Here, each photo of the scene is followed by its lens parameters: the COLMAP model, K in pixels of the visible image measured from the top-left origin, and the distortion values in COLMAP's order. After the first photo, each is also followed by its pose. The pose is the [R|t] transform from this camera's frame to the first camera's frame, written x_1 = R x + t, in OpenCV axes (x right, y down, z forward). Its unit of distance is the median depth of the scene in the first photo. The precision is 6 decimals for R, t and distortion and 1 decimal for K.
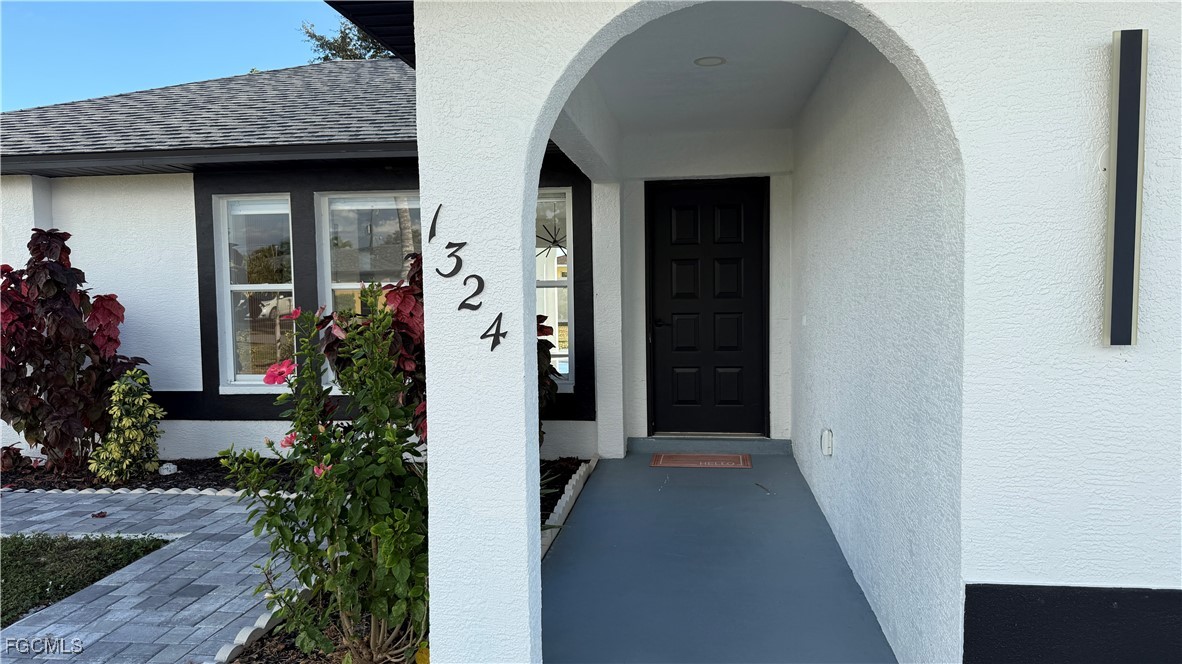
lens RADIAL K [[816.1, 0, 584.8], [0, 816.1, 334.2], [0, 0, 1]] dist [0.049938, -0.074258]
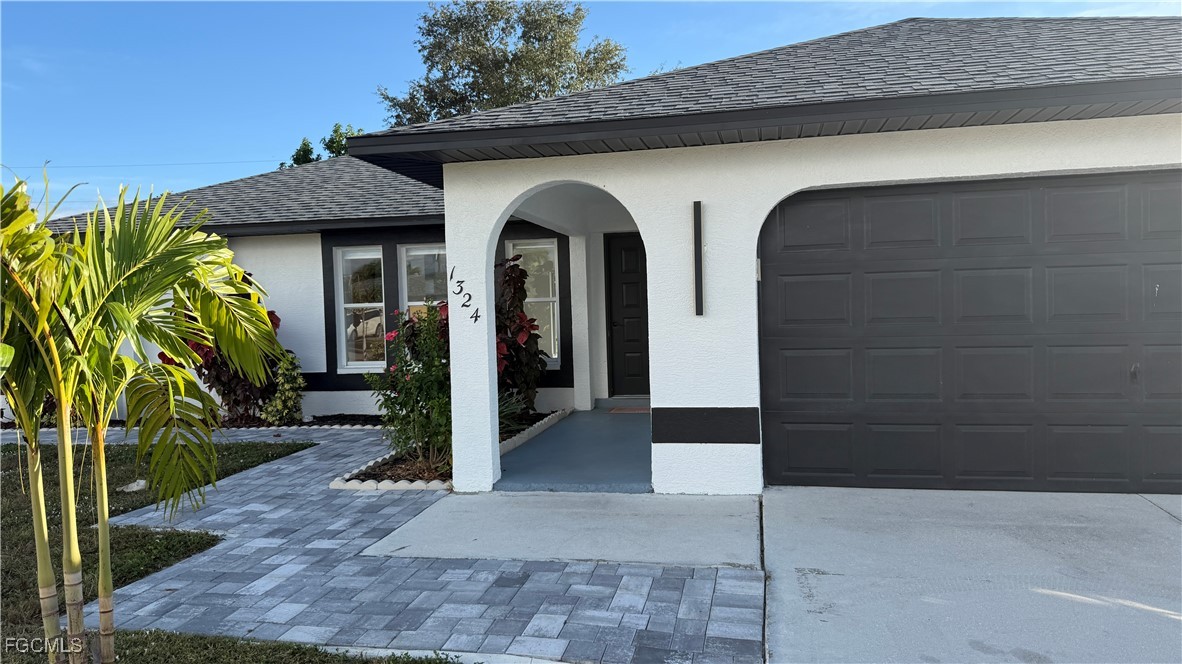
lens RADIAL K [[815.1, 0, 591.0], [0, 815.1, 332.0], [0, 0, 1]] dist [0.137720, -0.242286]
pose [[0.997347, -0.012049, -0.071794, 0.159980], [0.009930, 0.999506, -0.029808, 0.047586], [0.072118, 0.029016, 0.996974, -0.563039]]
